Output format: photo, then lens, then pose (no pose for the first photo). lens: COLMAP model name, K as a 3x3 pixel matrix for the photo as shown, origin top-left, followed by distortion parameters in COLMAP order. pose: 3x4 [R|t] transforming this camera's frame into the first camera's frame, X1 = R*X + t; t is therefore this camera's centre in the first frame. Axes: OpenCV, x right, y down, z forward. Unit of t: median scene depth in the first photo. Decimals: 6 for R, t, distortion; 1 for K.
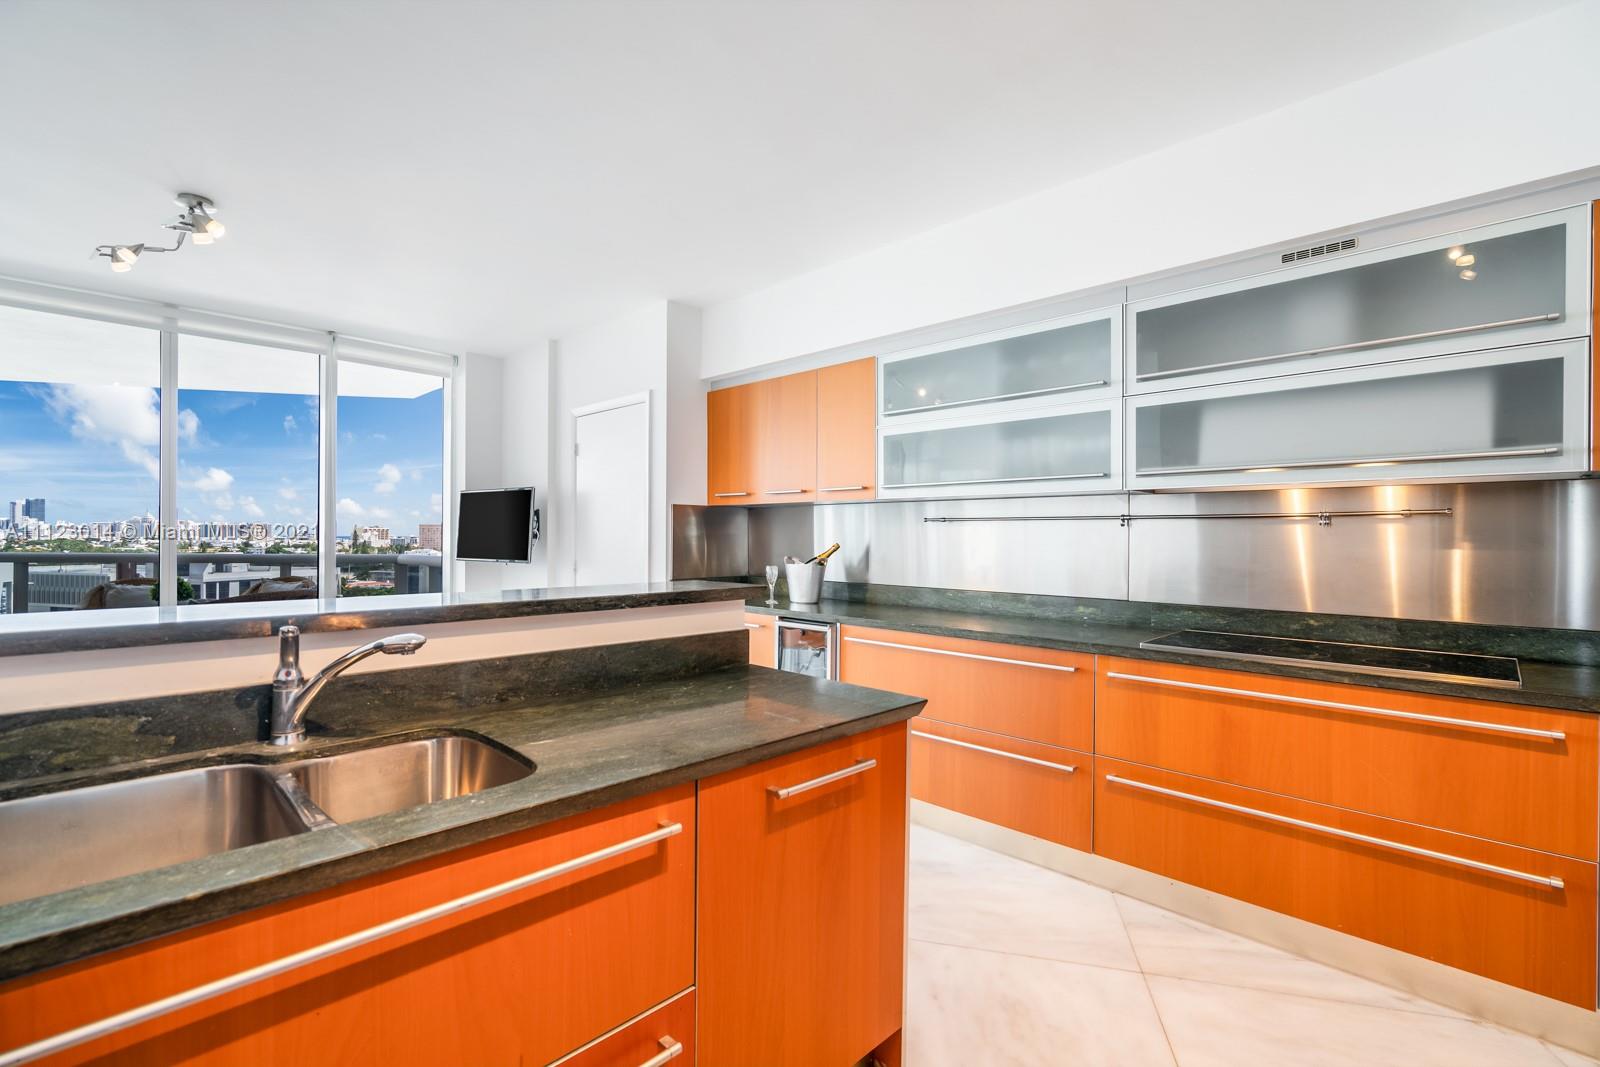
lens RADIAL K [[726.5, 0, 794.6], [0, 726.5, 532.1], [0, 0, 1]] dist [-0.004336, 0.004165]
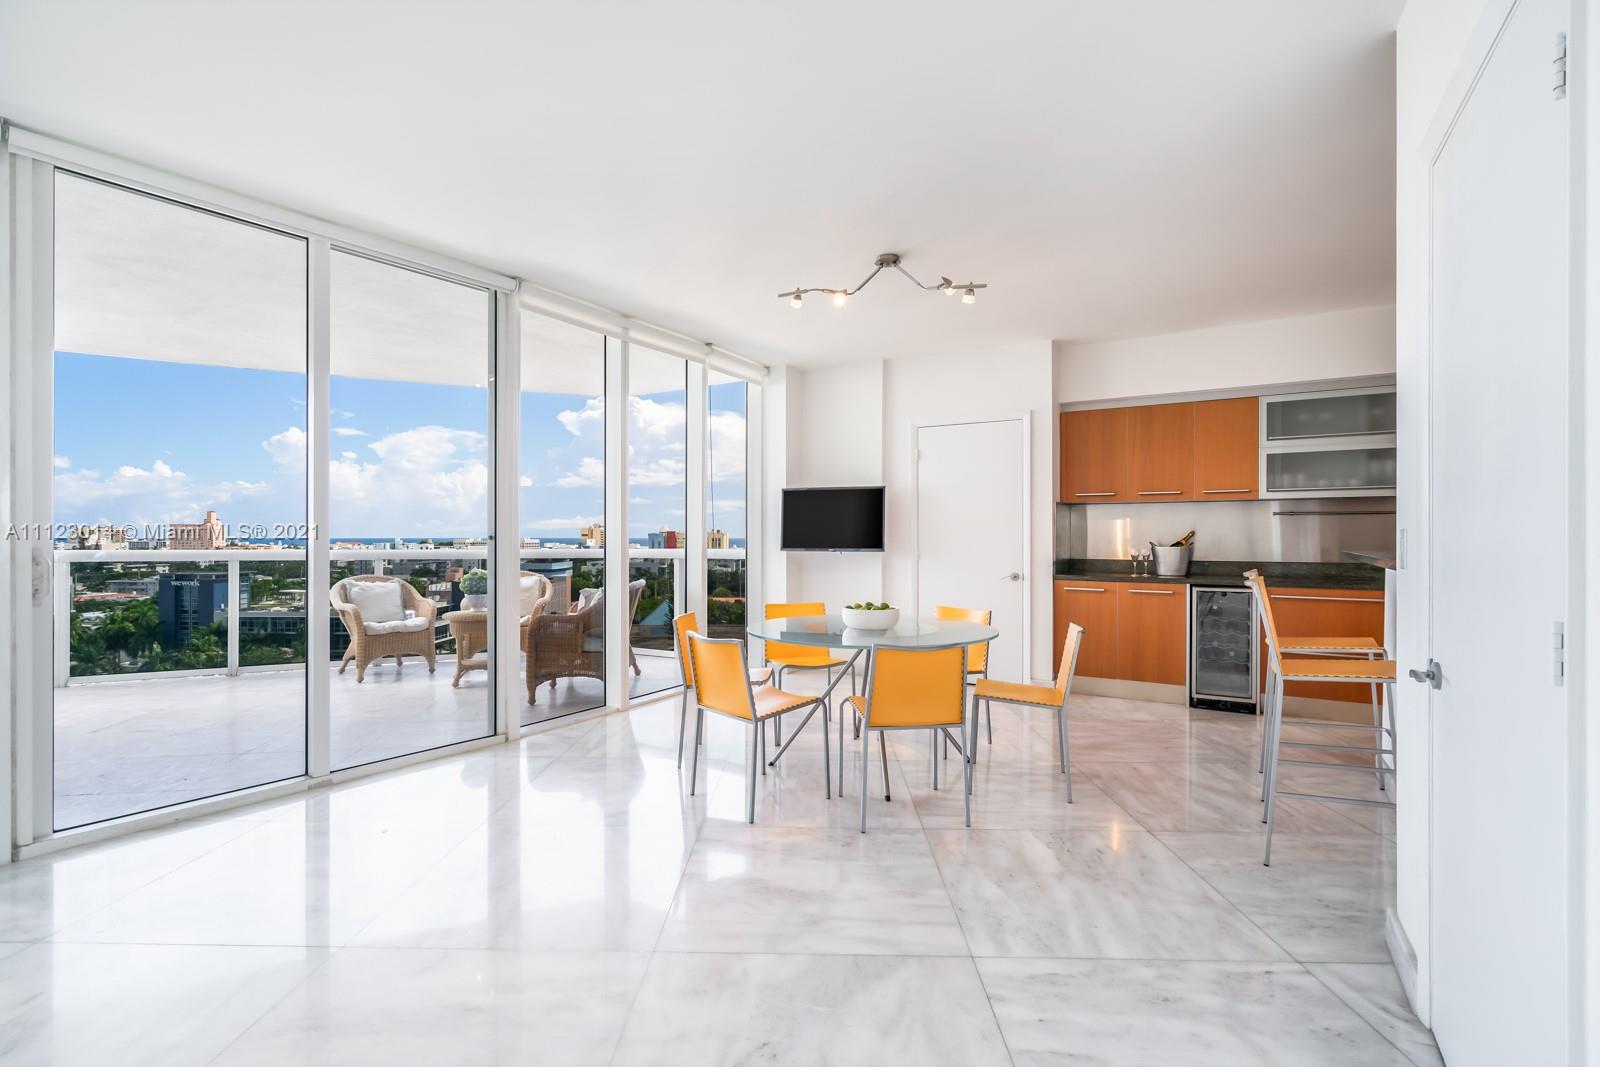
lens RADIAL K [[726.5, 0, 799.3], [0, 726.5, 539.4], [0, 0, 1]] dist [-0.004336, 0.004165]
pose [[0.971556, -0.007445, 0.236693, -0.866775], [0.004749, 0.999917, 0.011959, 0.008127], [-0.236763, -0.010495, 0.971511, -0.115167]]
